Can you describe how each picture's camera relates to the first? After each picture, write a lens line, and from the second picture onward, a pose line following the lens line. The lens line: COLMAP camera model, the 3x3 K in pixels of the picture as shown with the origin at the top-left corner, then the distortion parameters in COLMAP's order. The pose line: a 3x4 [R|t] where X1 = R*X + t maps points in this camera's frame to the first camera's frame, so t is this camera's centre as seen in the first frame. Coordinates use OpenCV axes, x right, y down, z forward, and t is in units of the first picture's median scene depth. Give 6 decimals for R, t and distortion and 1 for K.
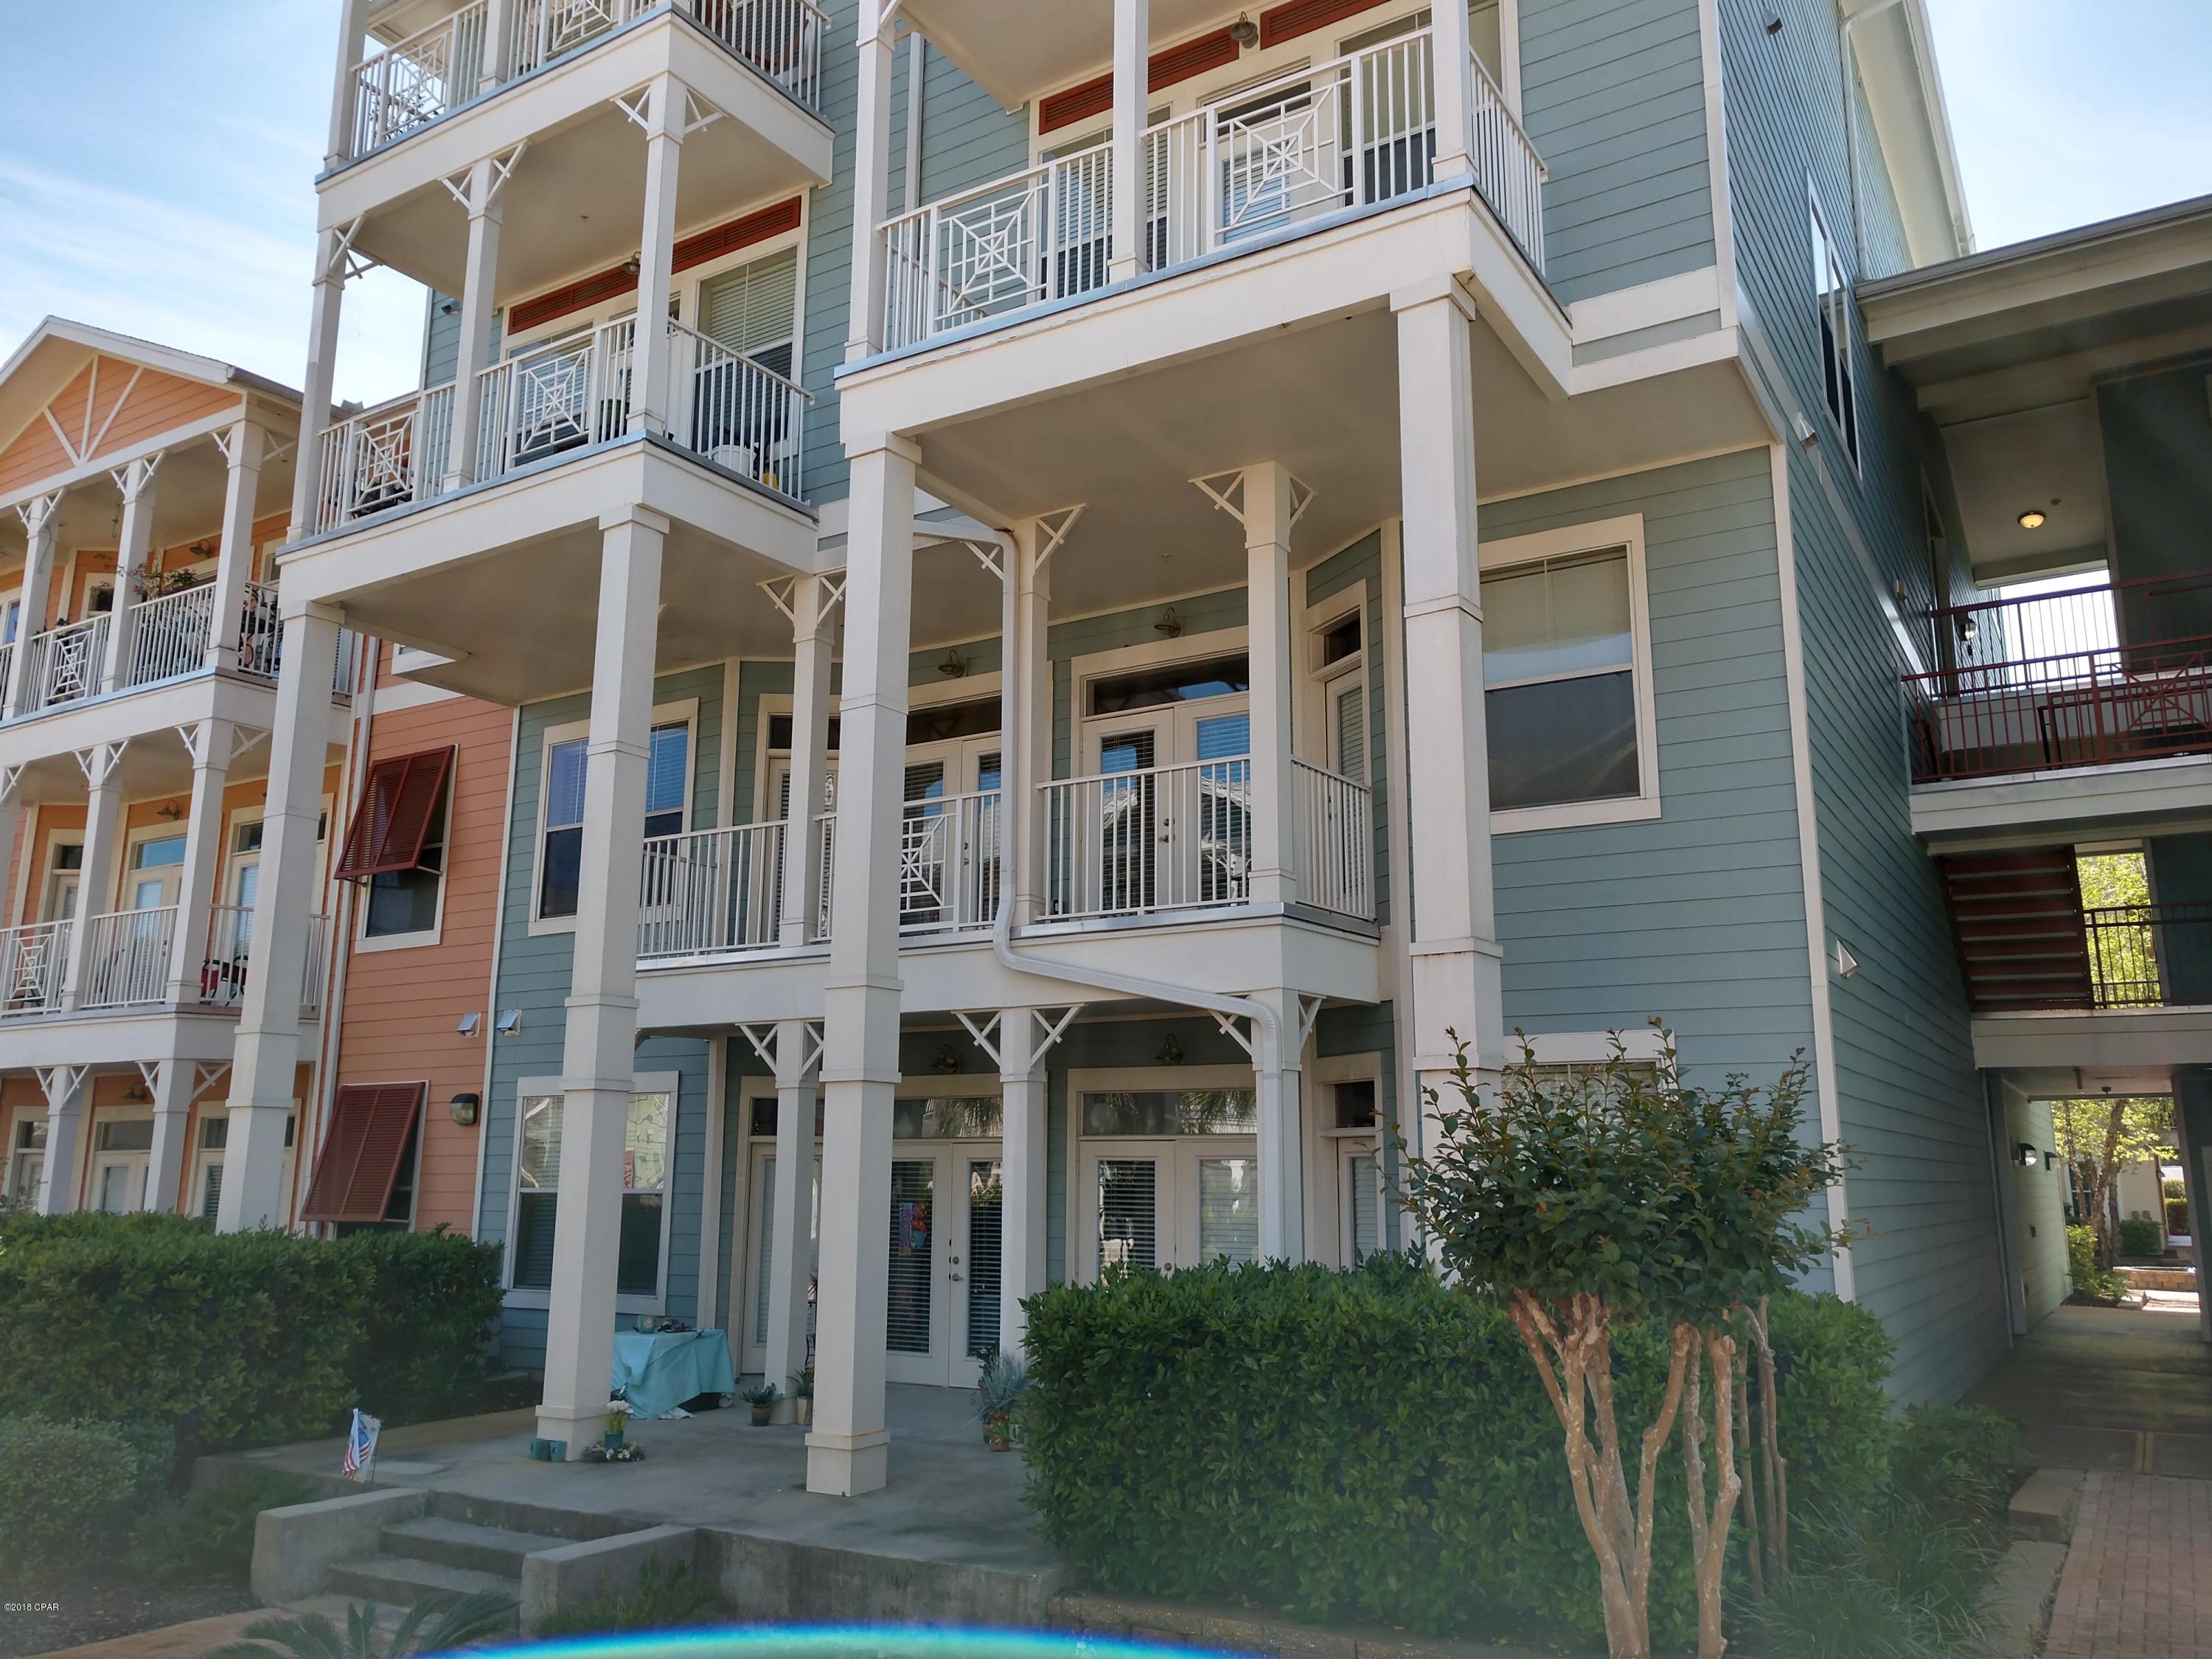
lens RADIAL K [[1693.9, 0, 1121.4], [0, 1693.9, 817.8], [0, 0, 1]] dist [0.024552, -0.007563]
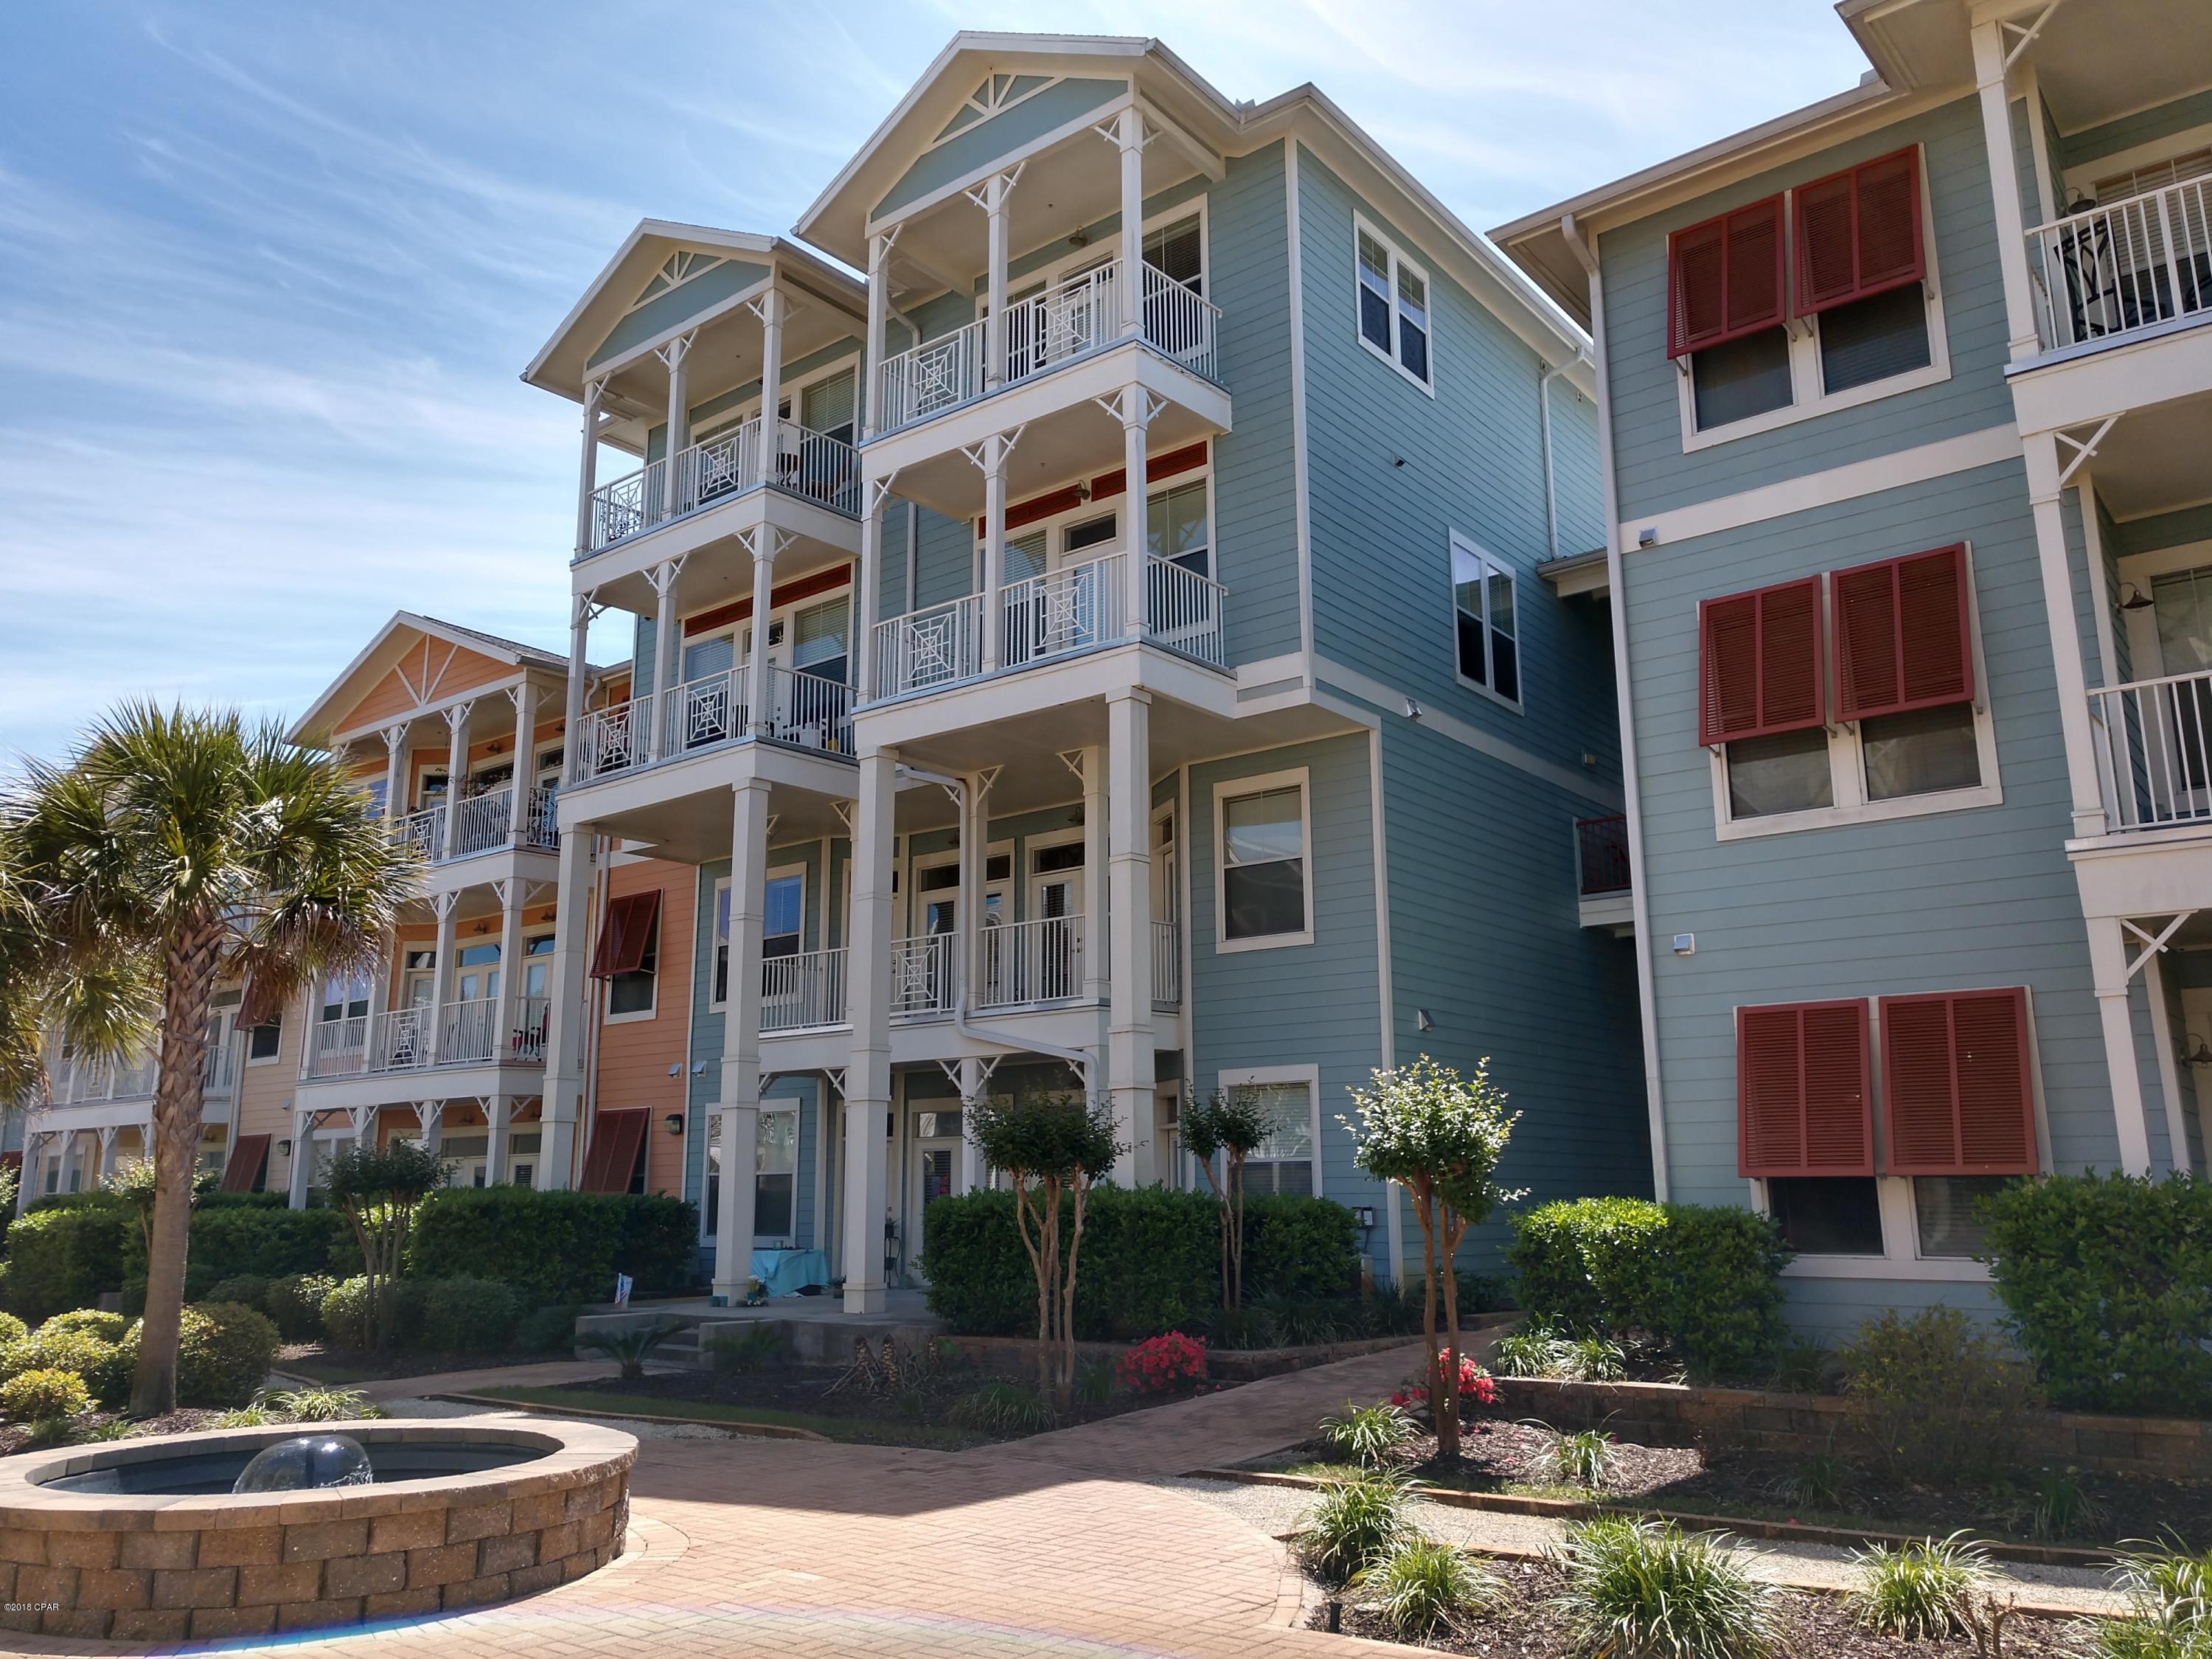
lens RADIAL K [[1698.1, 0, 1106.0], [0, 1698.1, 829.5], [0, 0, 1]] dist [0.009428, 0.003940]
pose [[0.991649, -0.036140, -0.123795, 0.258649], [0.035140, 0.999330, -0.010256, -0.085688], [0.124083, 0.005820, 0.992255, -0.617941]]
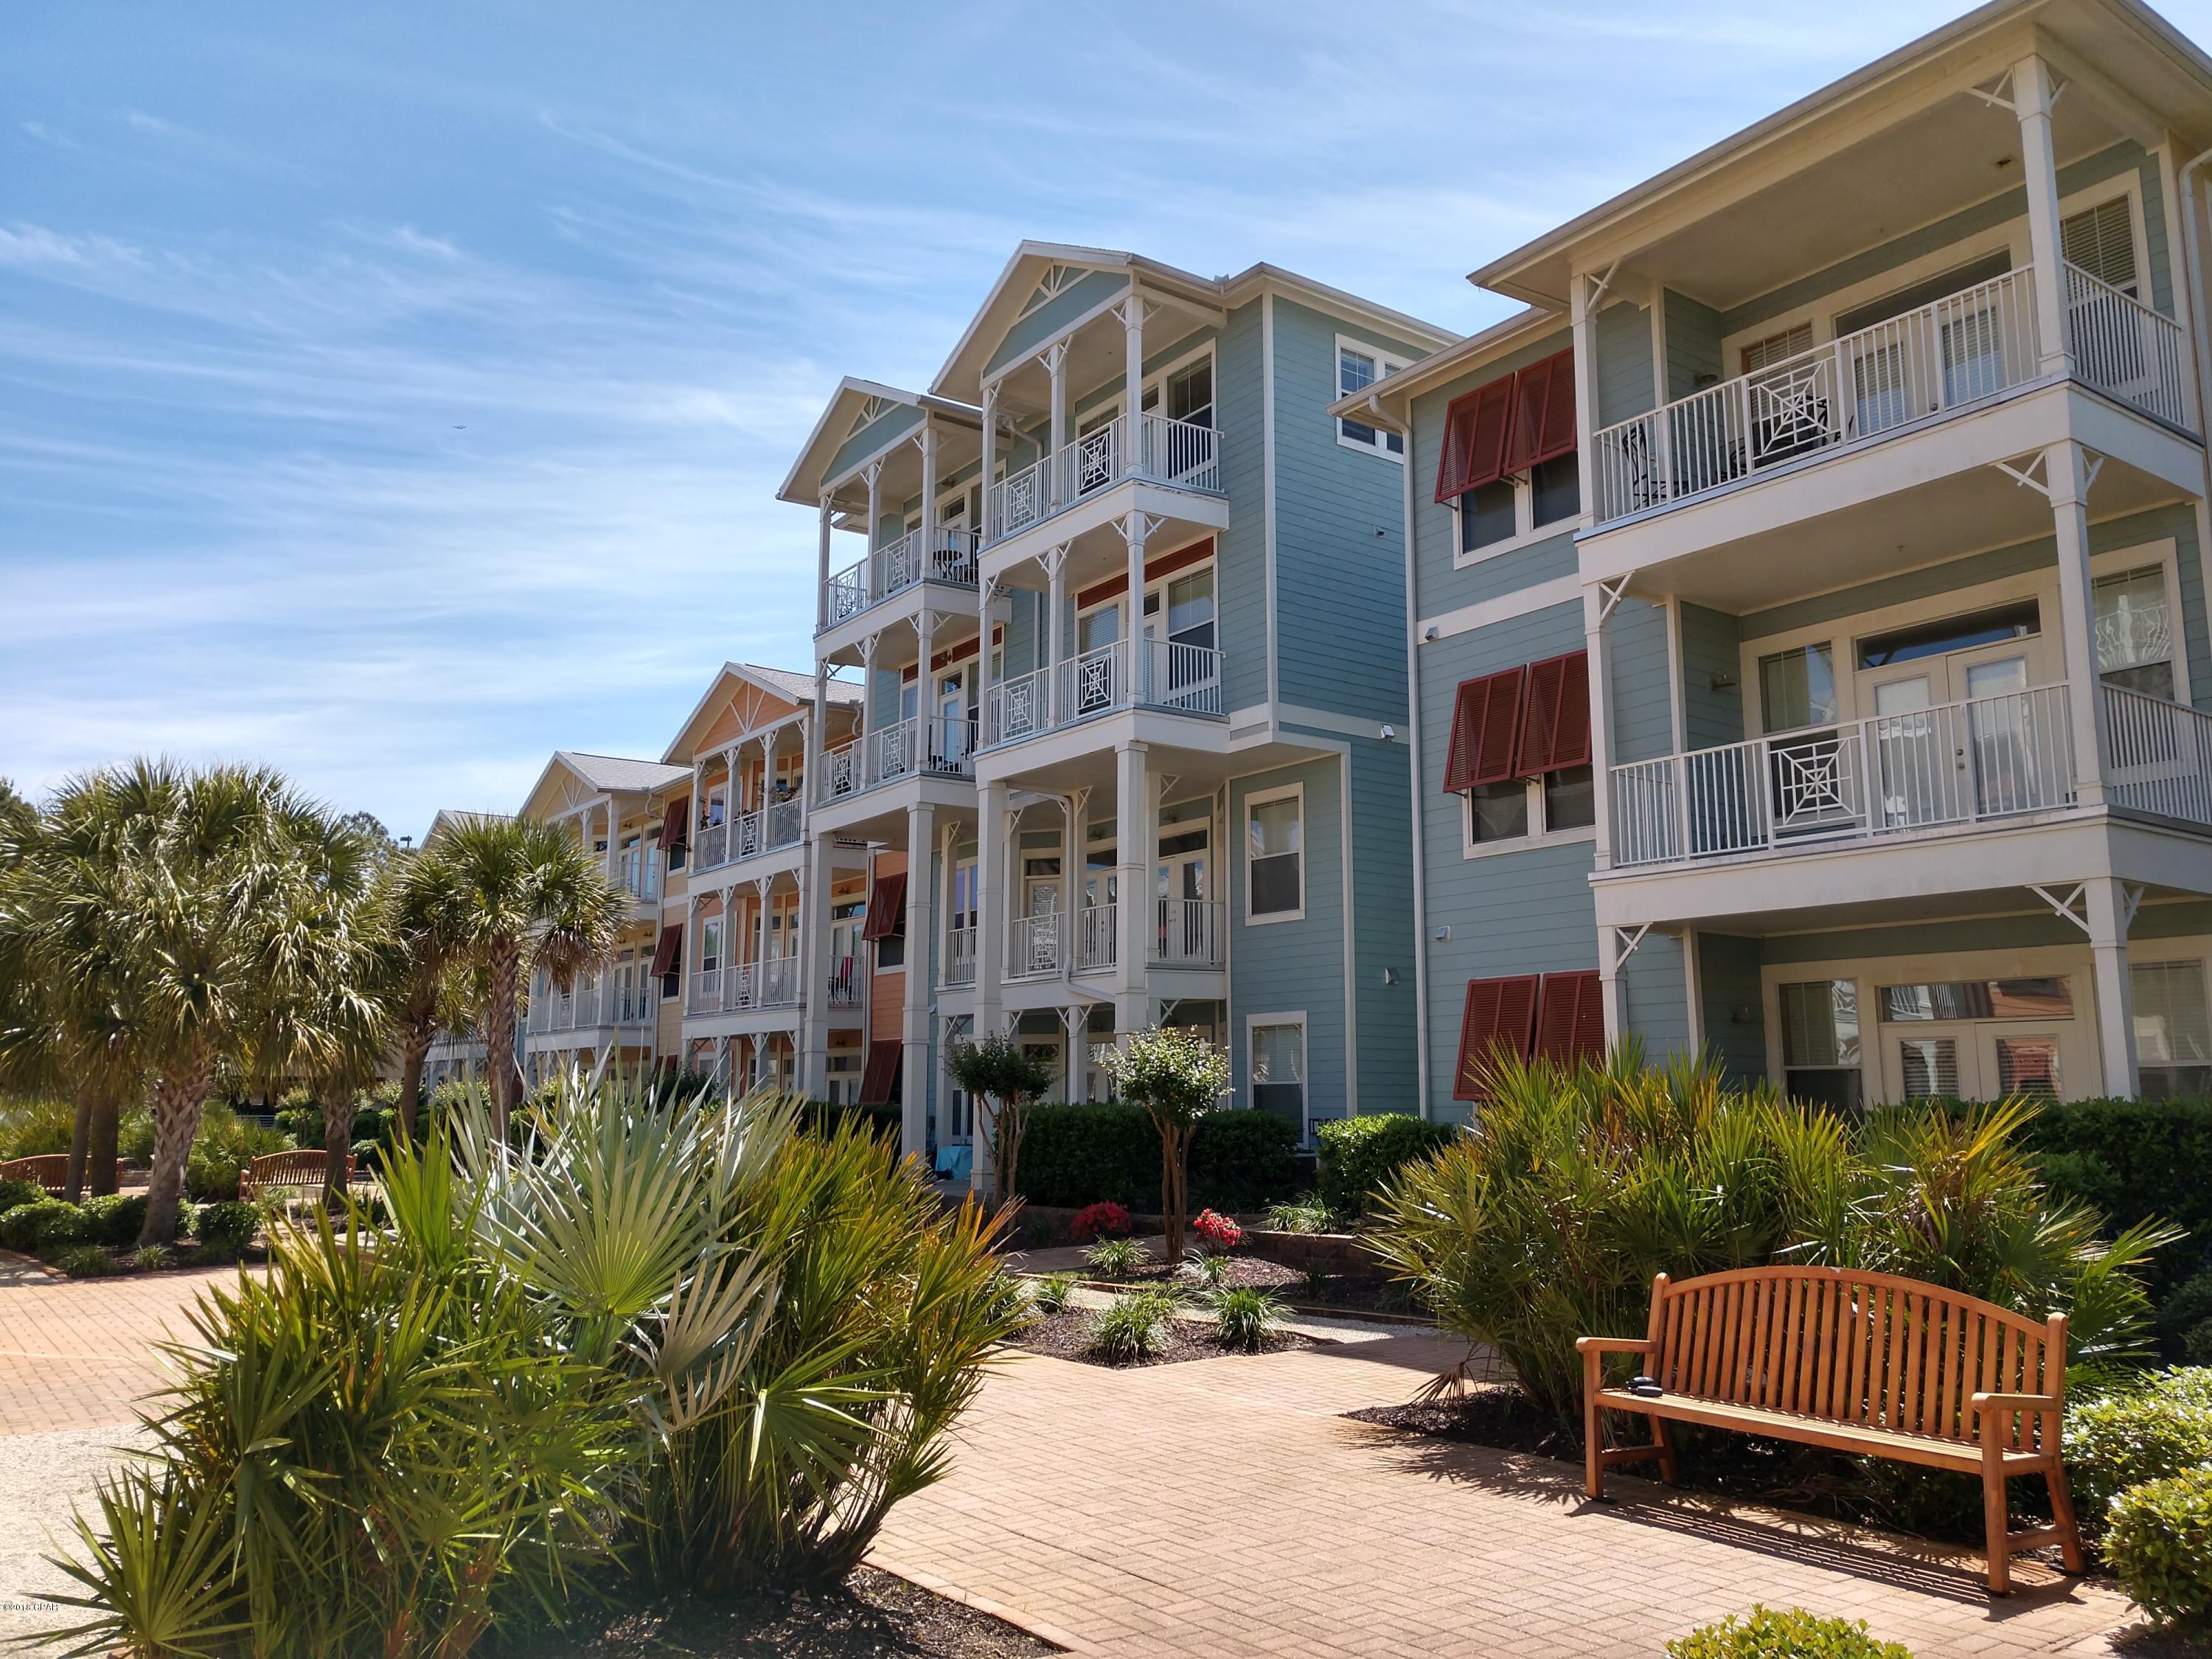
lens RADIAL K [[1698.1, 0, 1106.0], [0, 1698.1, 829.5], [0, 0, 1]] dist [0.009428, 0.003940]
pose [[0.921251, -0.064295, -0.383617, 0.766630], [0.080527, 0.996403, 0.026385, -0.162510], [0.380541, -0.055199, 0.923115, -0.978333]]
